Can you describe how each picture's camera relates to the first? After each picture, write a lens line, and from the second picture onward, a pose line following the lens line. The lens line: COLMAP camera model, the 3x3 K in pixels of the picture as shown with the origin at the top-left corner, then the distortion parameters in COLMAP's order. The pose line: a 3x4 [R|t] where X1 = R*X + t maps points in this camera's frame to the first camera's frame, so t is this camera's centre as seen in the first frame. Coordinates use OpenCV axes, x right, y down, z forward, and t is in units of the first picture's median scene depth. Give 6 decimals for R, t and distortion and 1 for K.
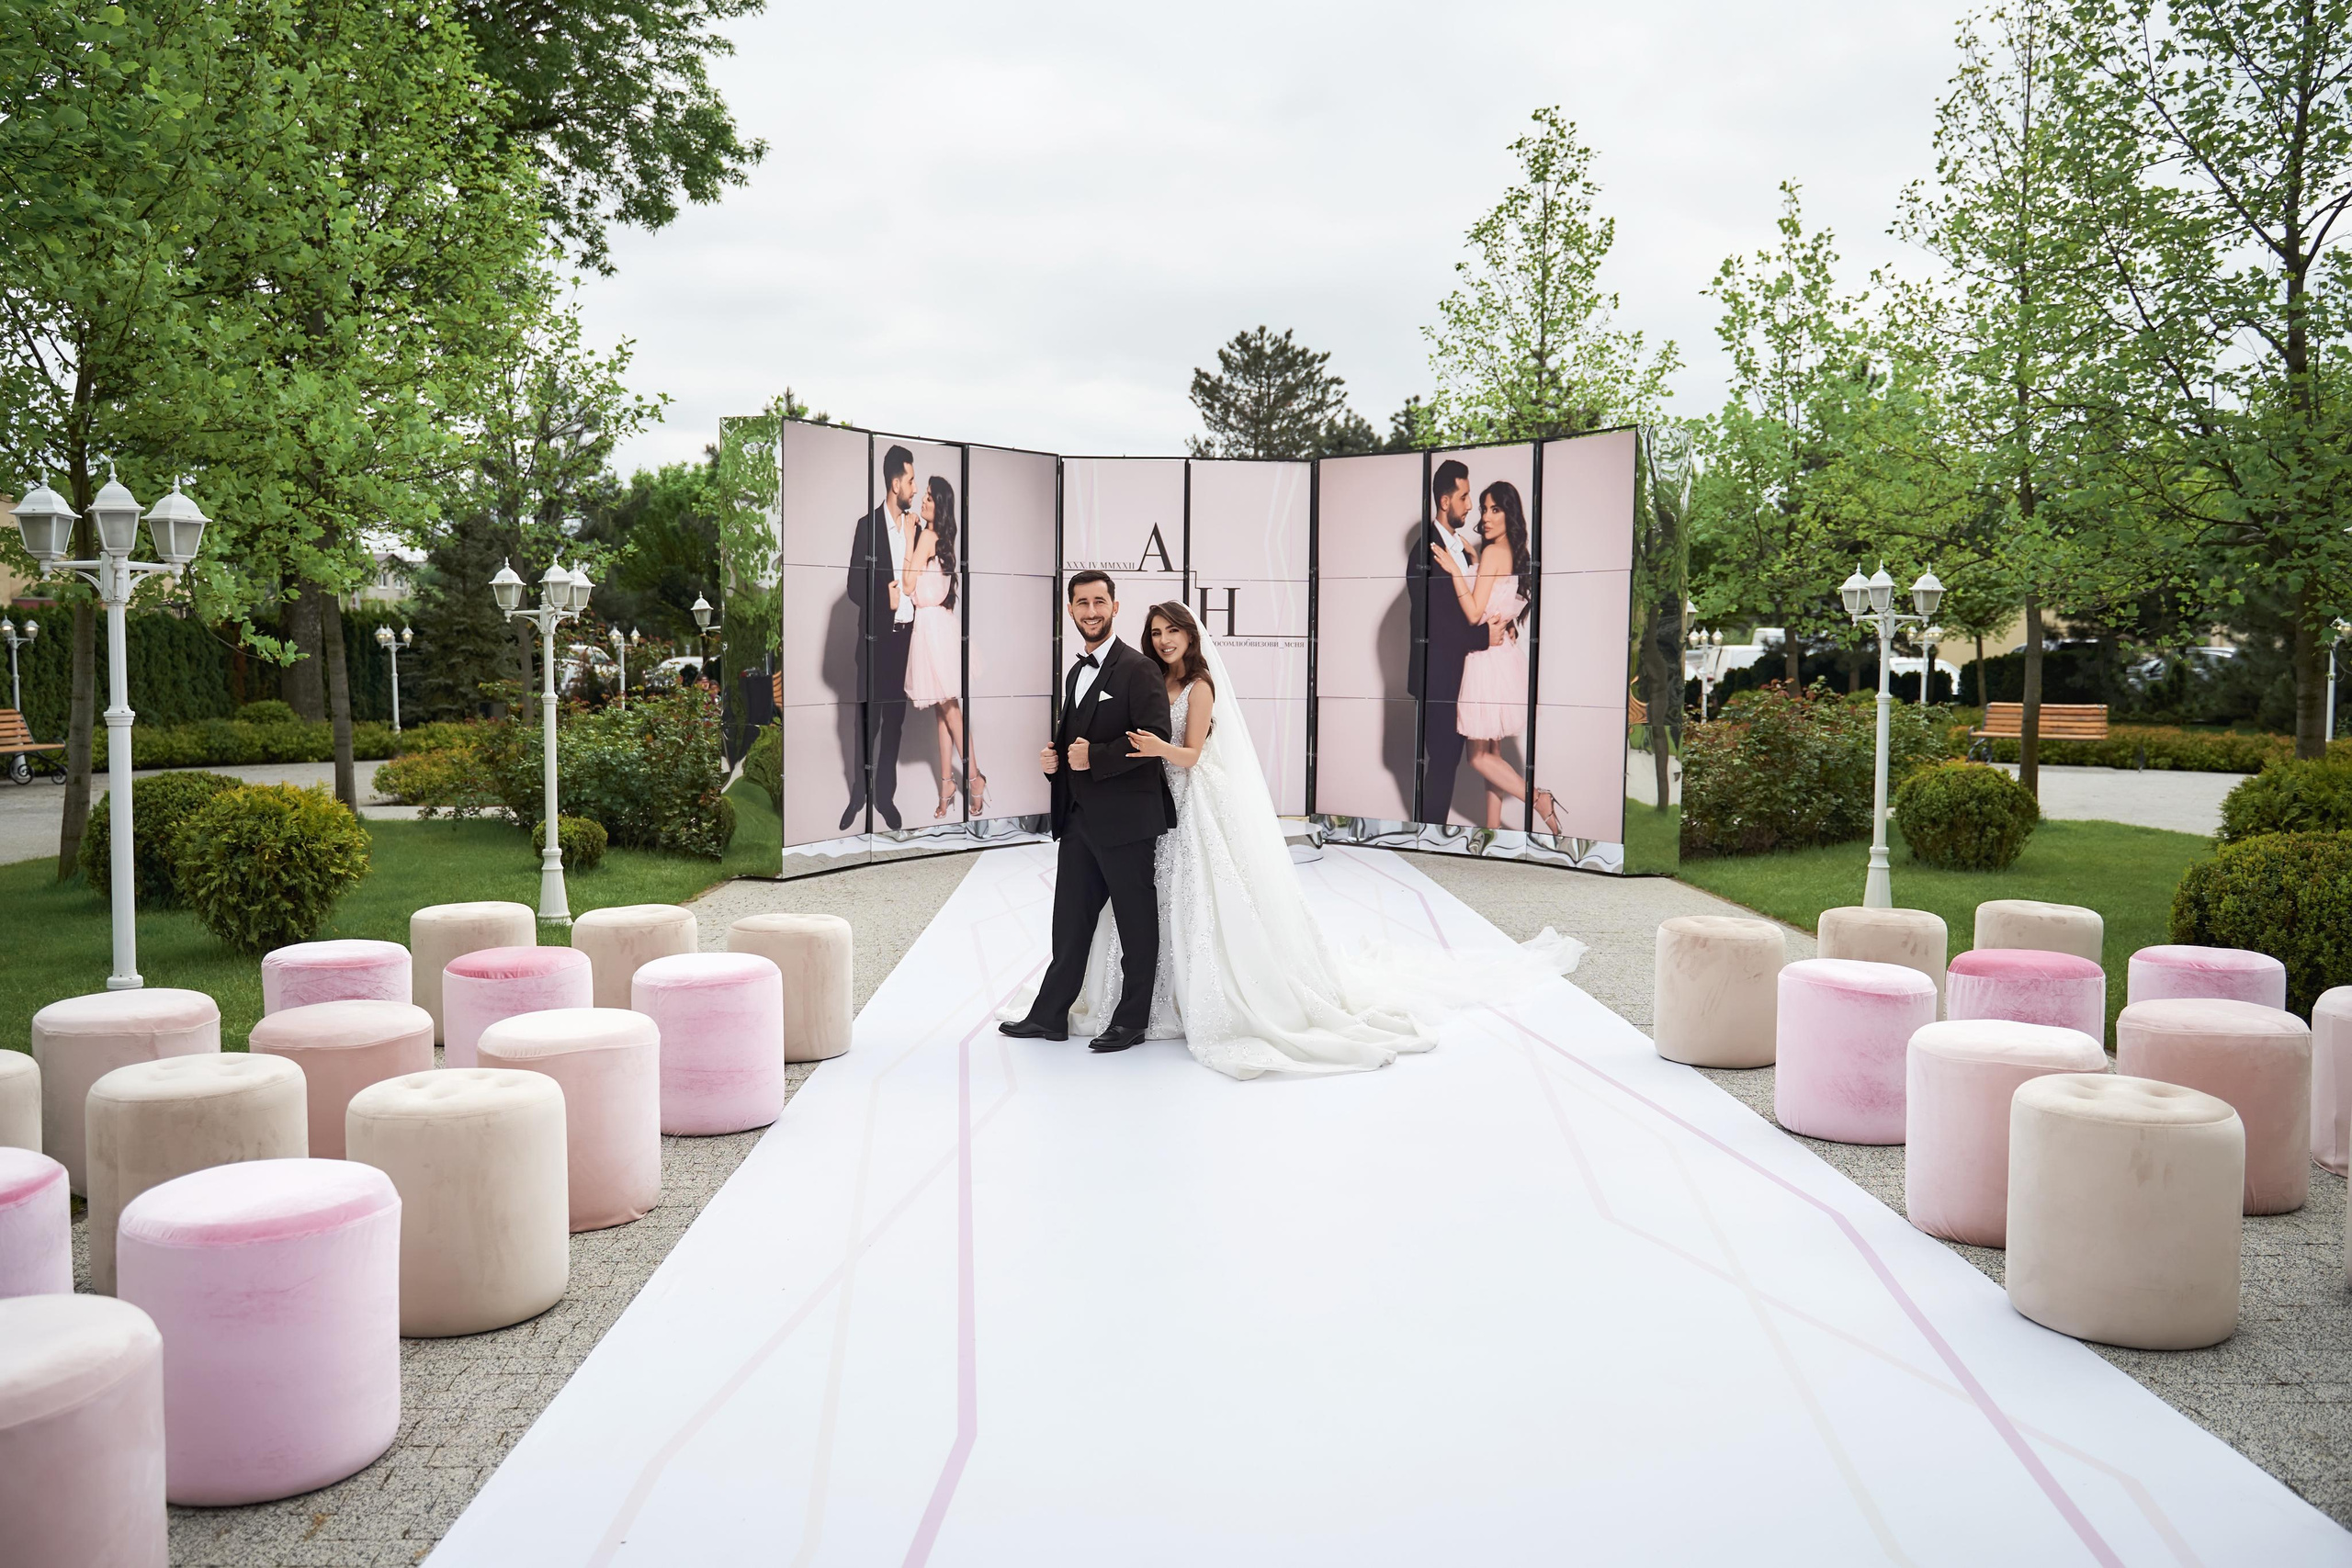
lens RADIAL K [[1803.6, 0, 1176.8], [0, 1803.6, 775.5], [0, 0, 1]] dist [0.007632, -0.001993]
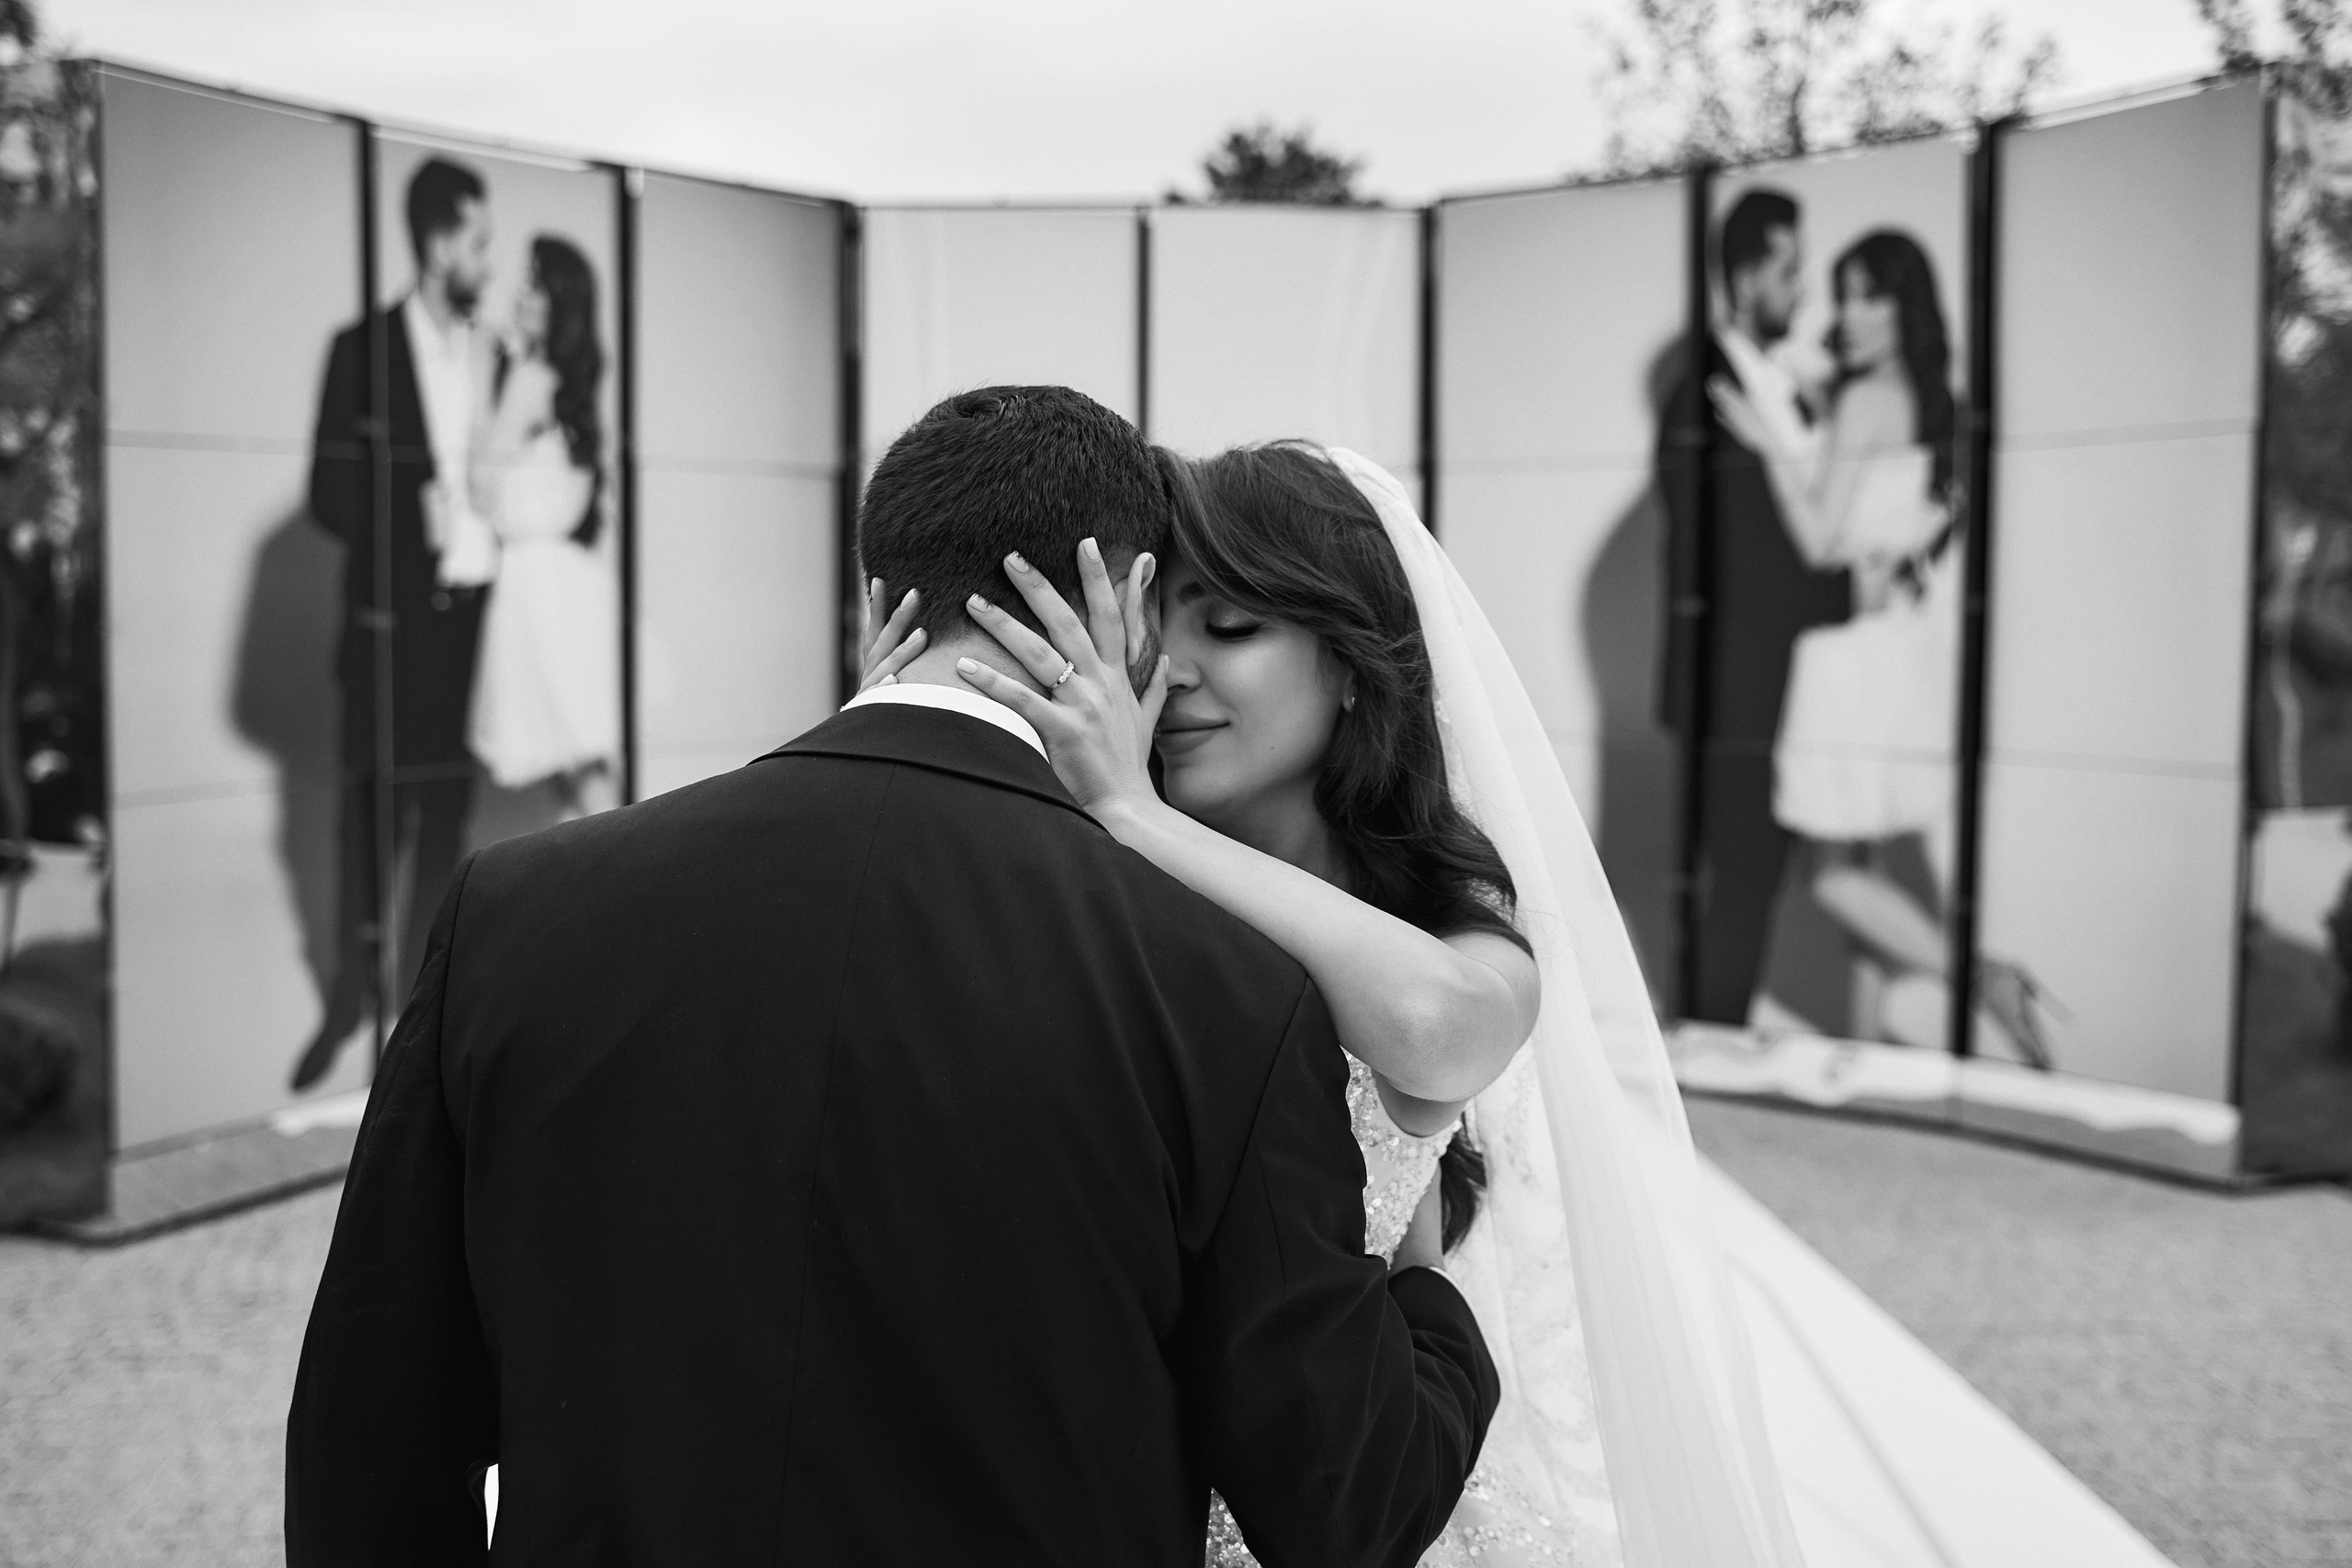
lens RADIAL K [[2645.0, 0, 1130.4], [0, 2645.0, 733.3], [0, 0, 1]] dist [-0.001619, 0.000000]
pose [[0.999906, -0.013714, 0.000695, 0.000999], [0.013727, 0.999621, -0.023858, -0.031730], [-0.000367, 0.023865, 0.999715, 0.373445]]
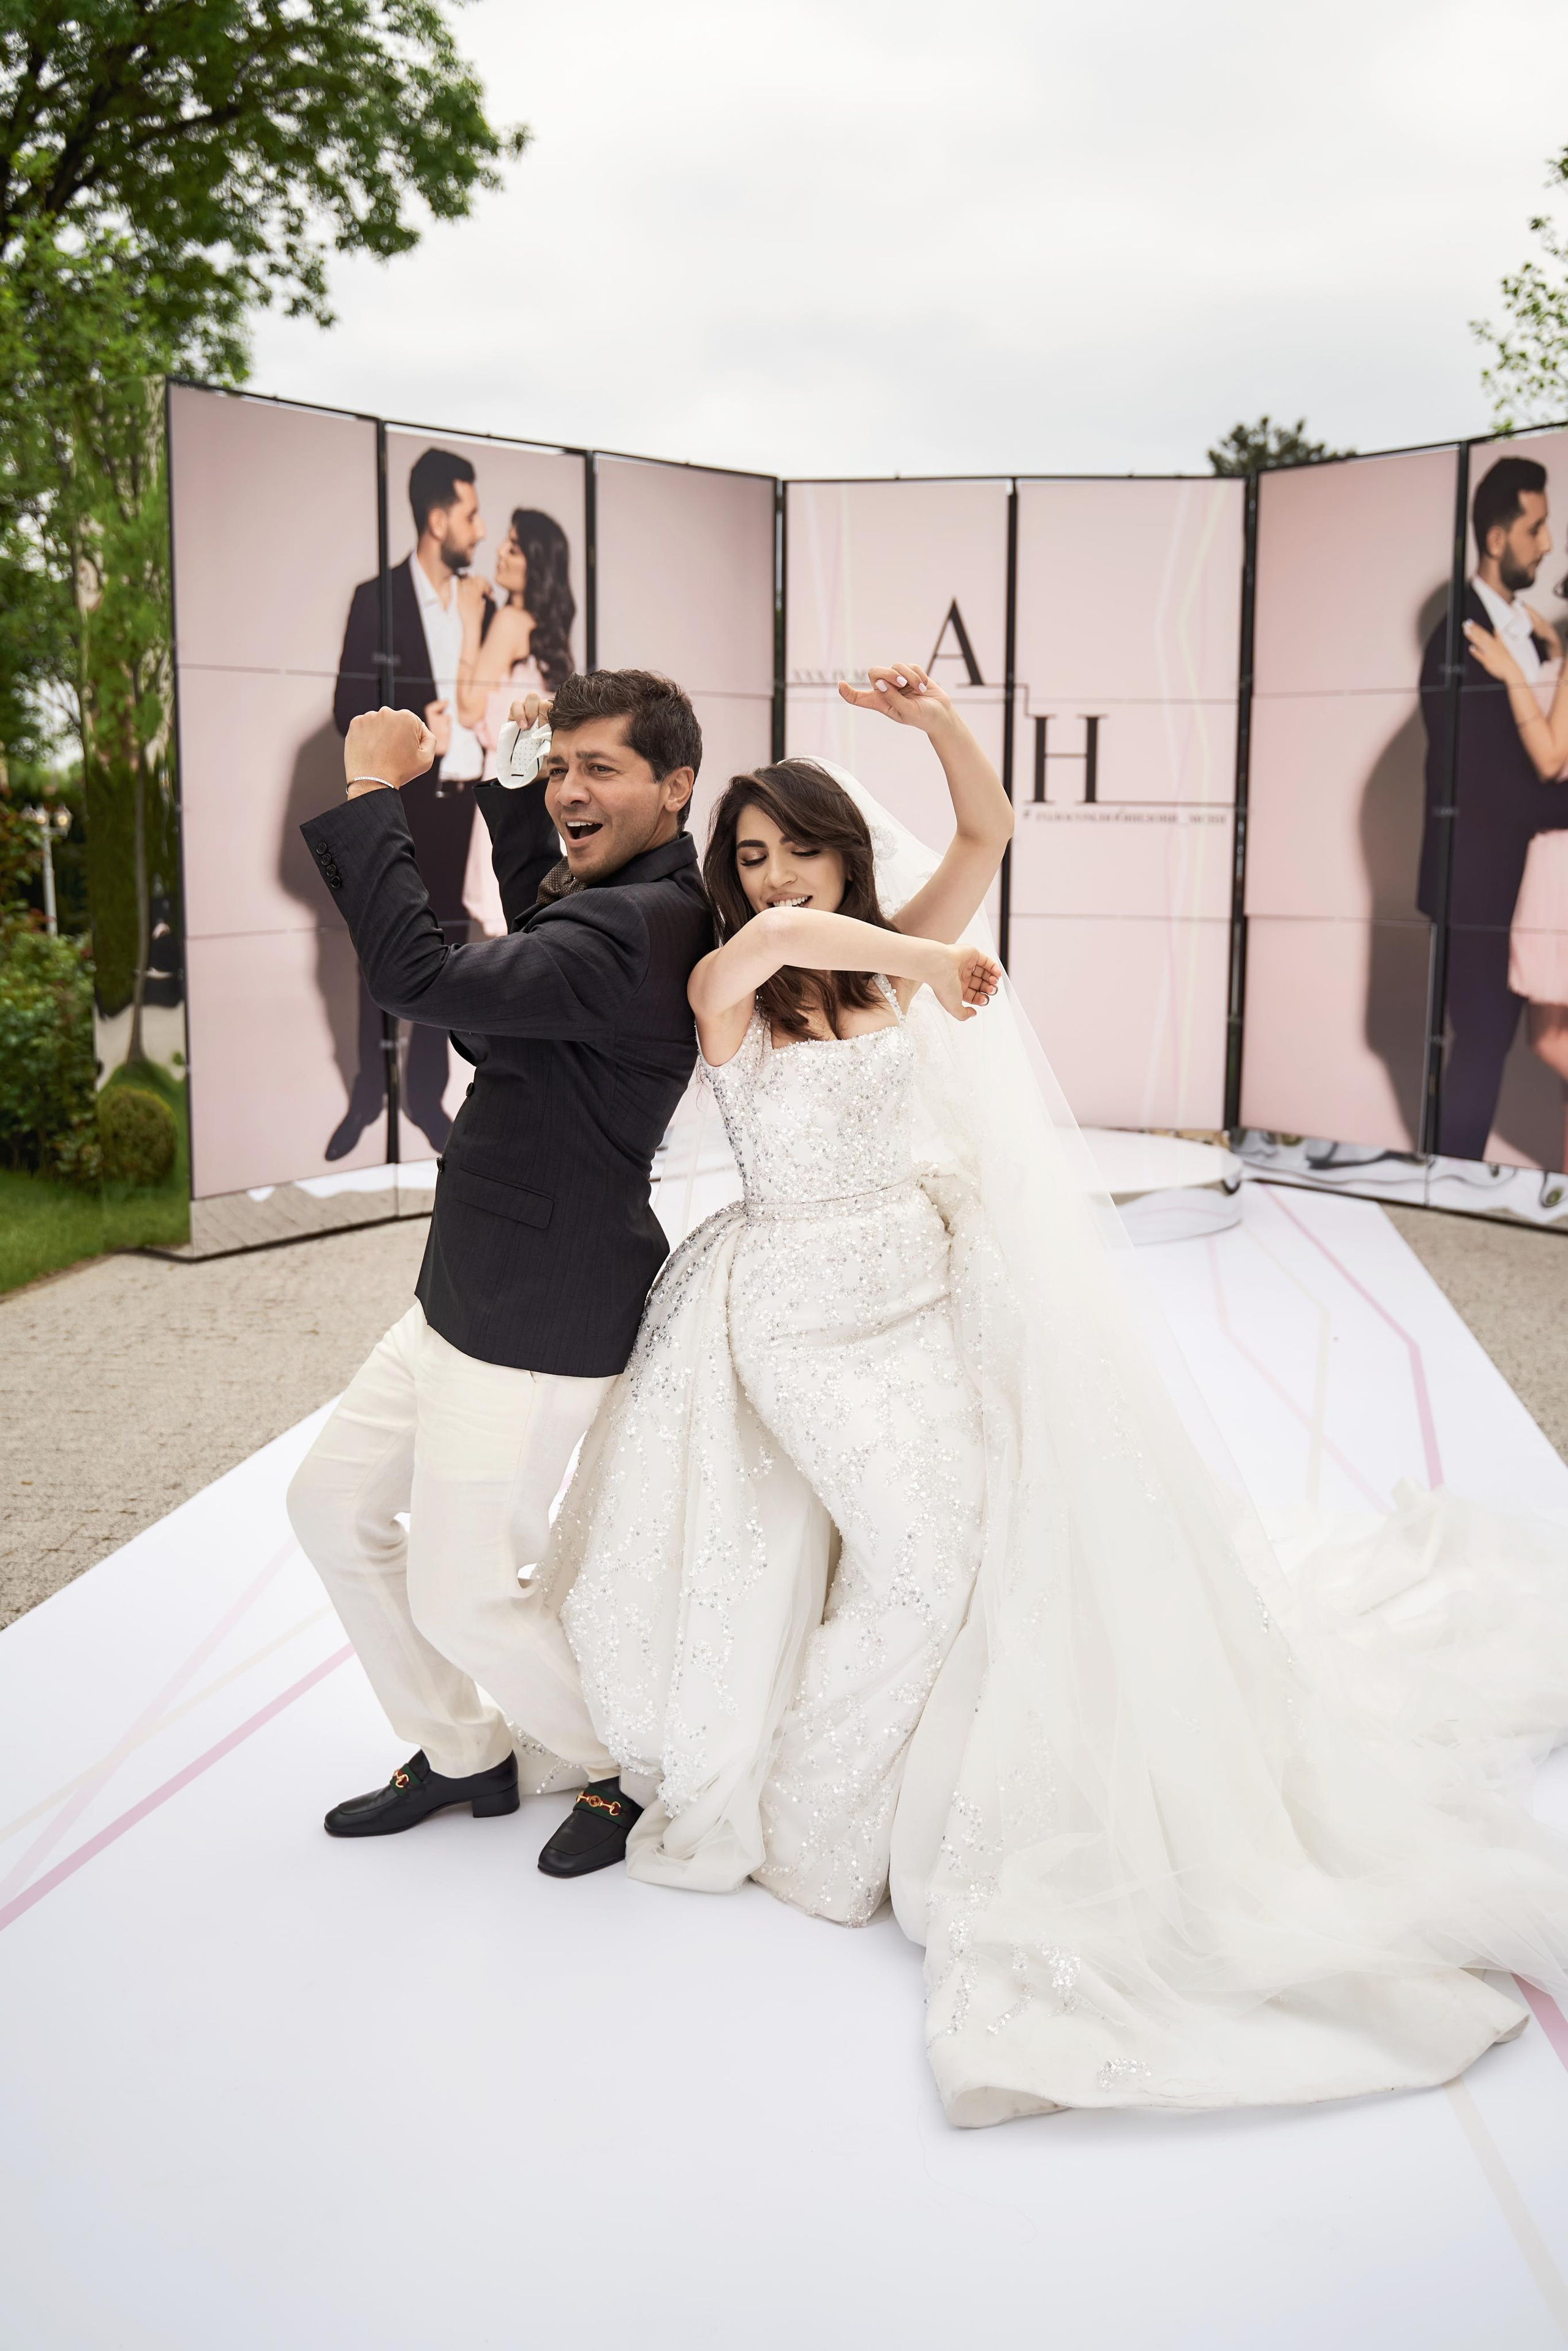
lens RADIAL K [[2179.5, 0, 778.1], [0, 2179.5, 1164.5], [0, 0, 1]] dist [-0.065237, 0.000000]
pose [[0.984929, 0.023165, -0.171402, 0.055886], [-0.009715, 0.996835, 0.078897, -0.020543], [0.172687, -0.076042, 0.982037, 0.348405]]
